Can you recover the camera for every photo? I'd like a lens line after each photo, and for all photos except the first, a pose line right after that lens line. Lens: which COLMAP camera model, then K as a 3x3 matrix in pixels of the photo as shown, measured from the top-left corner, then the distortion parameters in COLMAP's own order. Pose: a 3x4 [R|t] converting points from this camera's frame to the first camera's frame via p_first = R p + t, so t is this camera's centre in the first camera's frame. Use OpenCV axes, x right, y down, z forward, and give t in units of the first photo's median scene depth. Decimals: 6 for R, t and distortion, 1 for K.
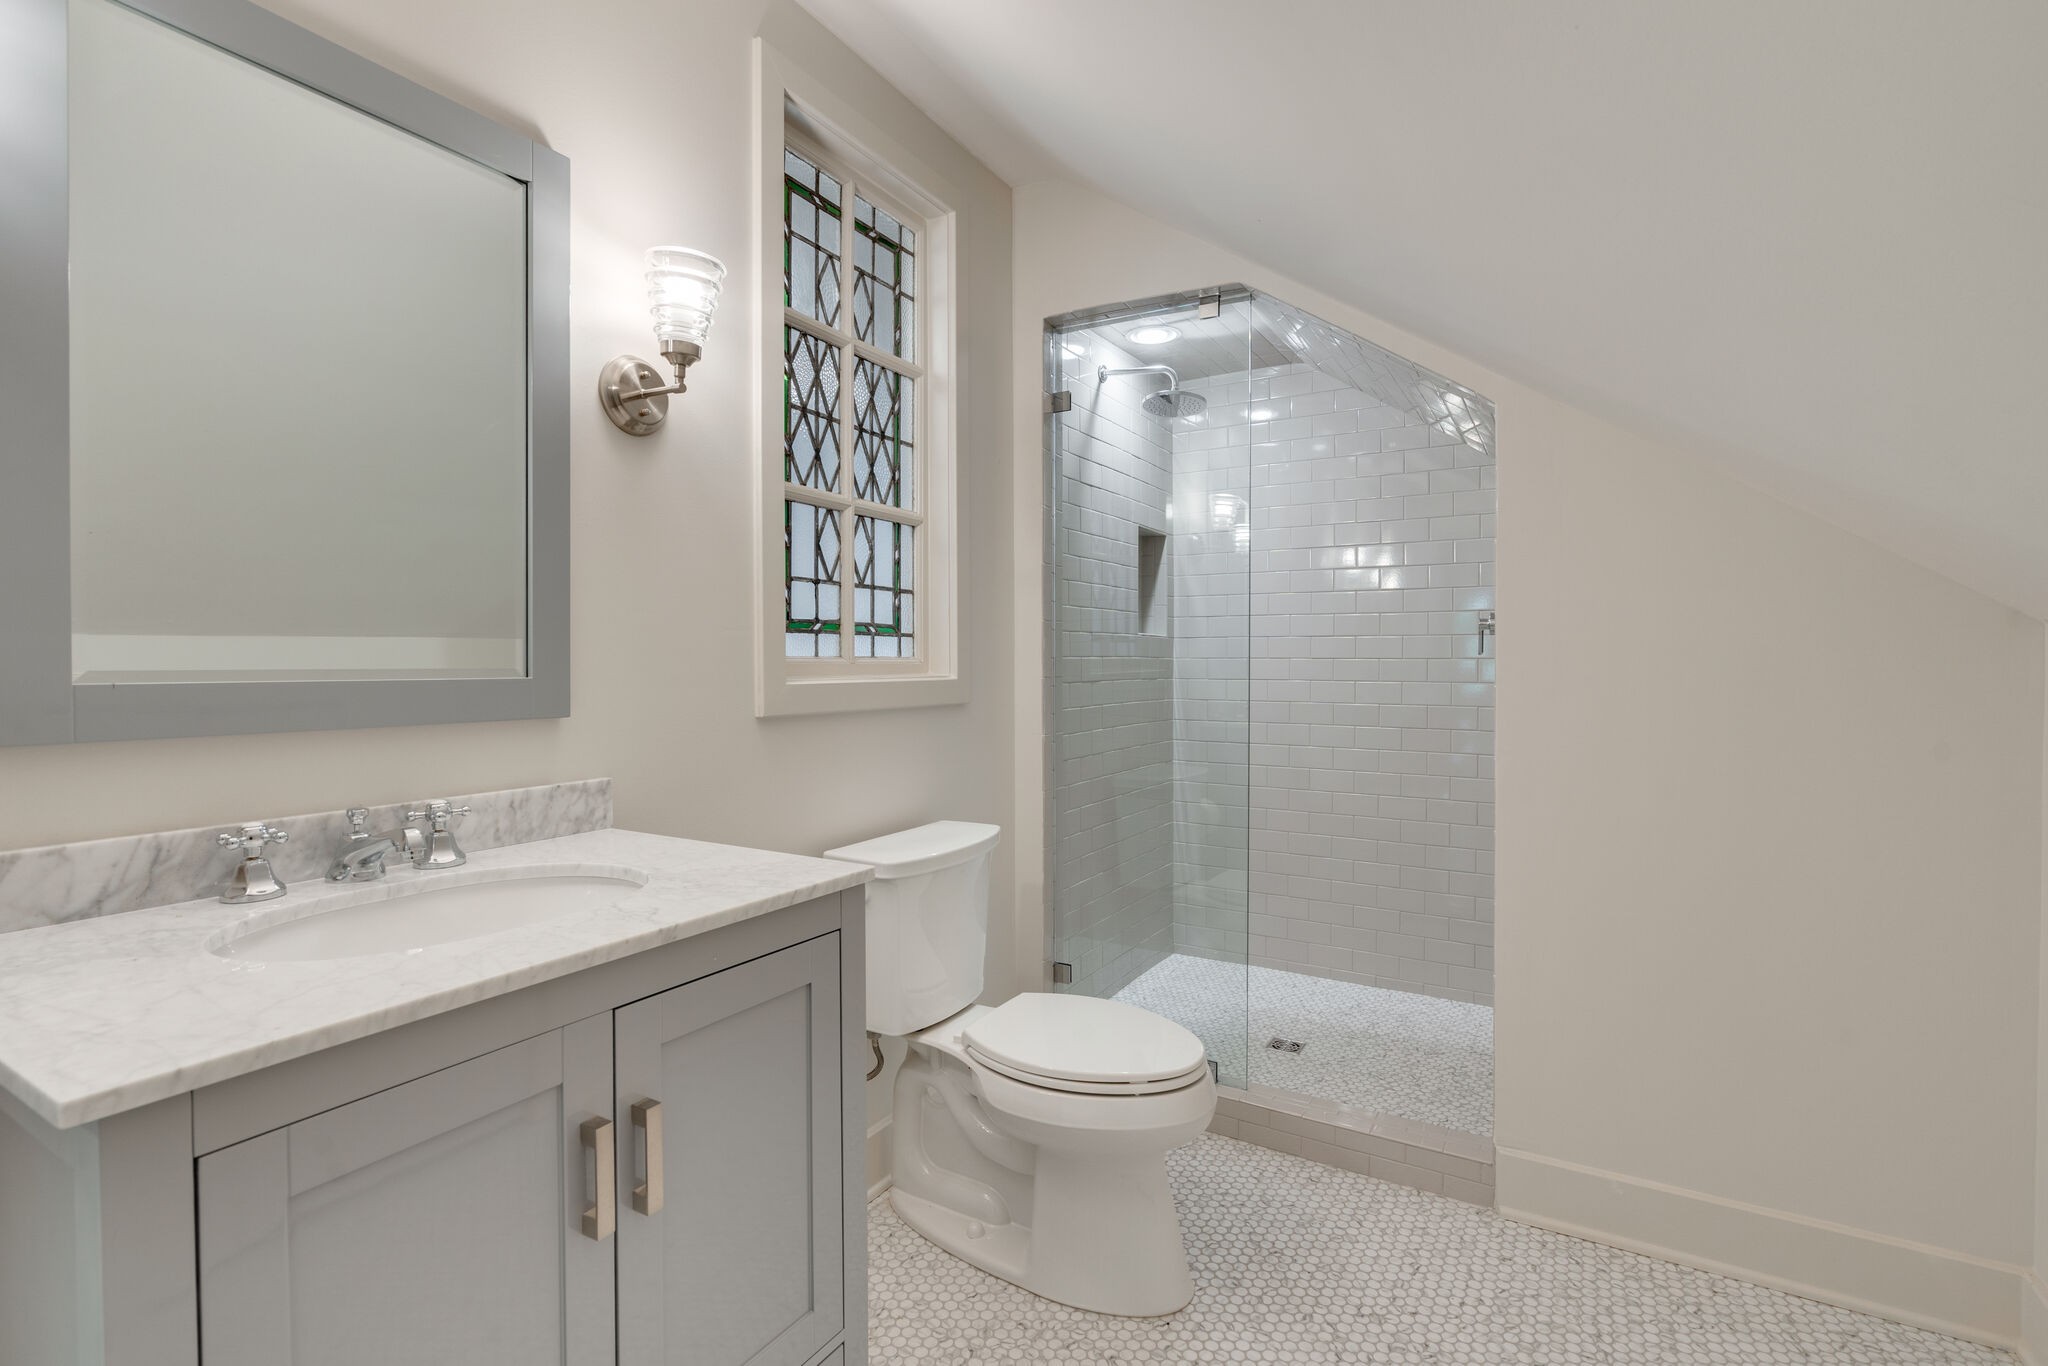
lens RADIAL K [[940.0, 0, 1025.8], [0, 940.0, 672.2], [0, 0, 1]] dist [-0.010026, 0.001394]
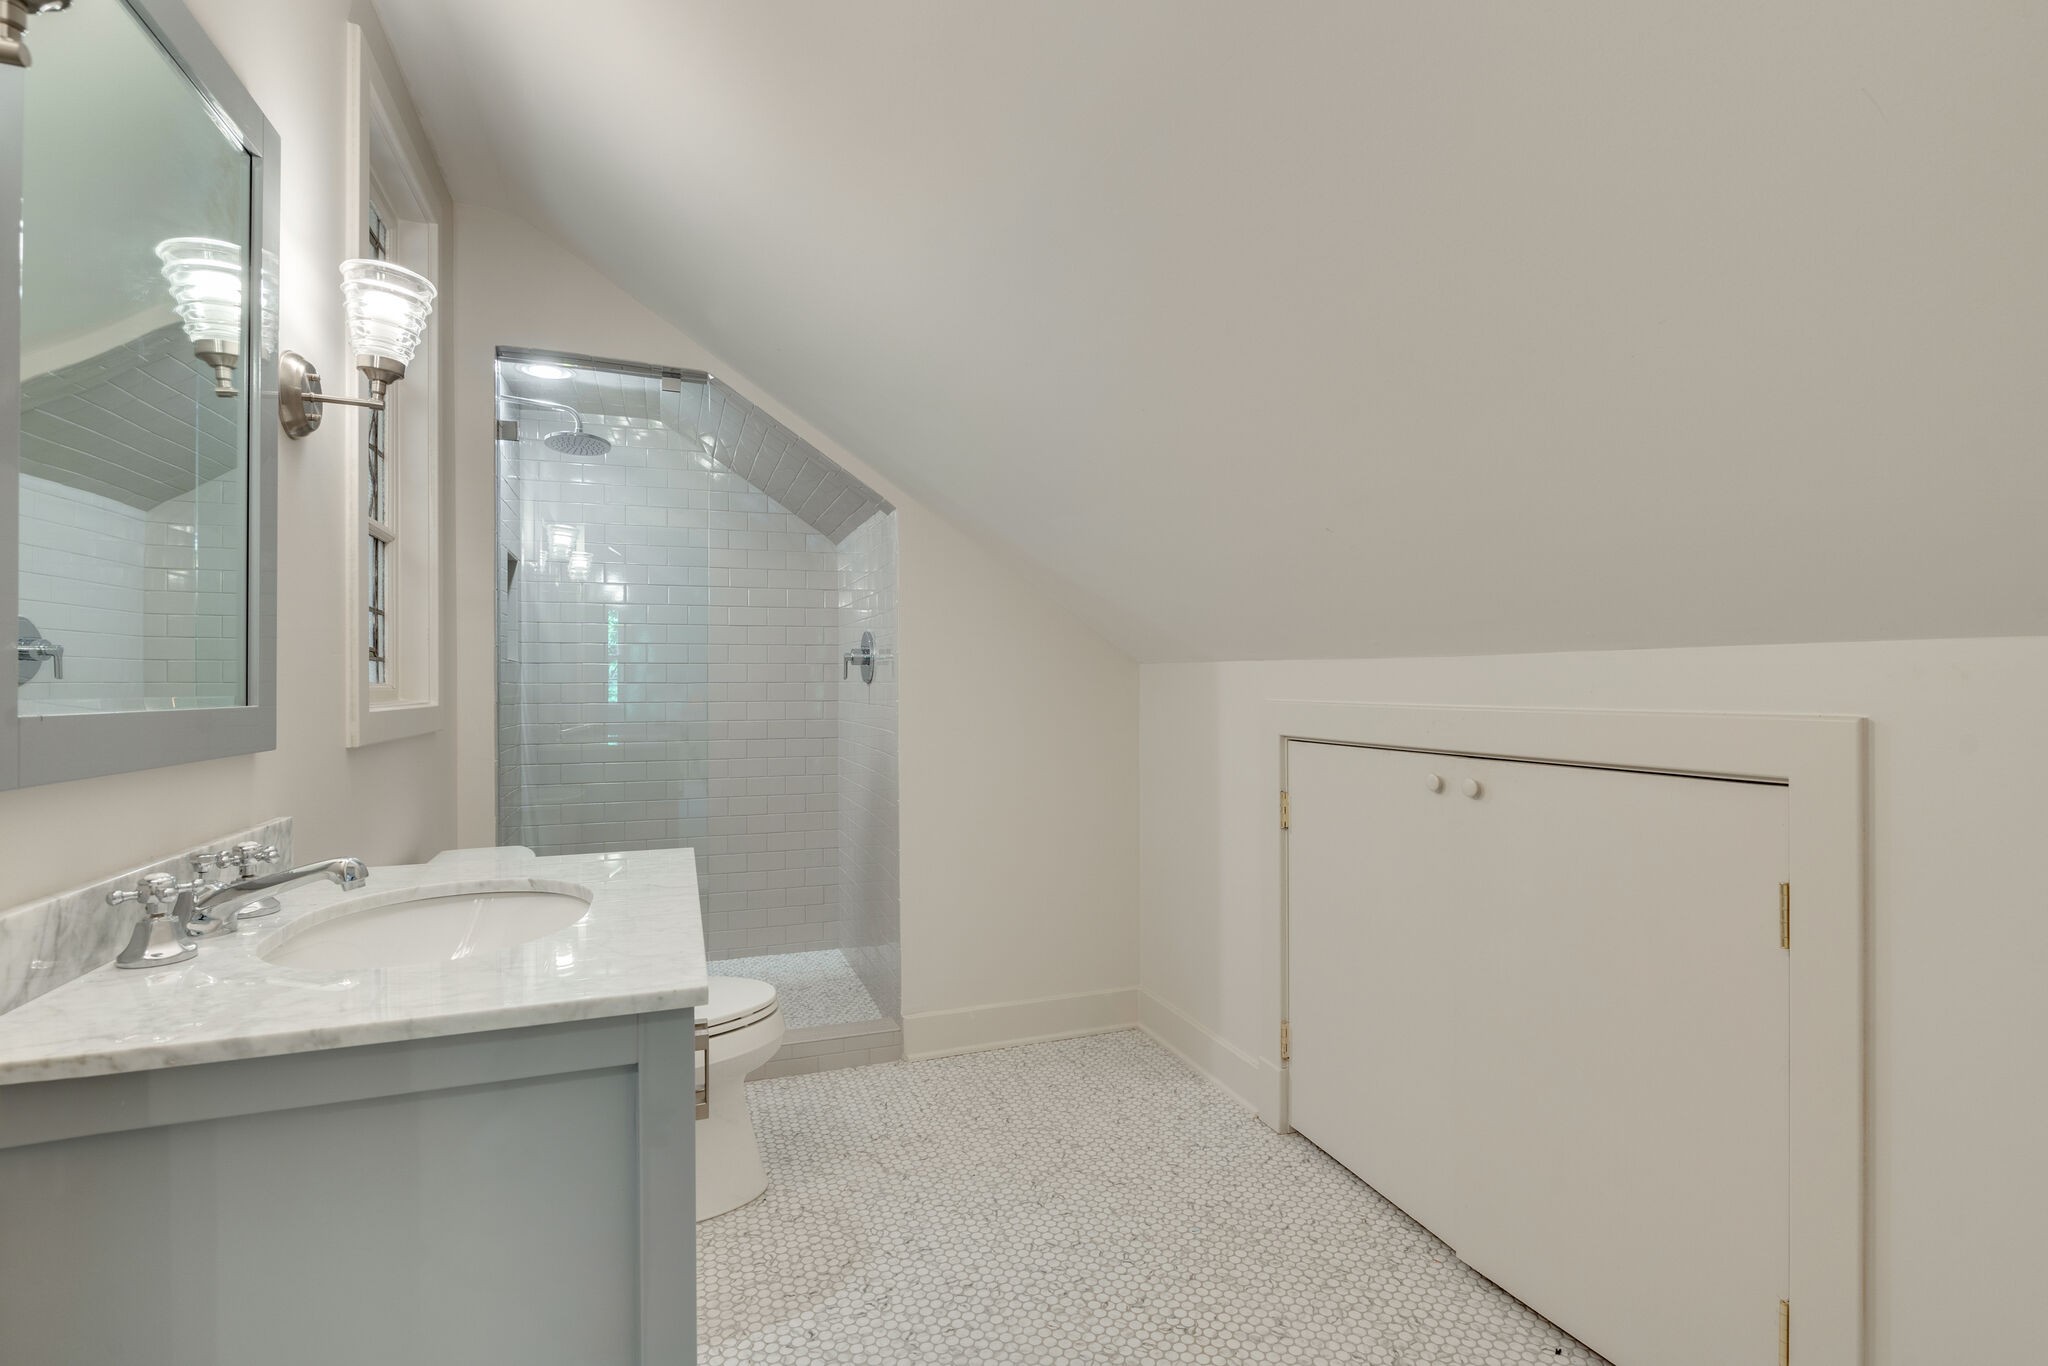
lens RADIAL K [[940.0, 0, 1024.6], [0, 940.0, 684.7], [0, 0, 1]] dist [-0.010026, 0.001394]
pose [[0.635998, -0.003398, 0.771683, -0.574981], [0.014455, 0.999867, -0.007511, 0.002375], [-0.771555, 0.015932, 0.635963, -0.100597]]
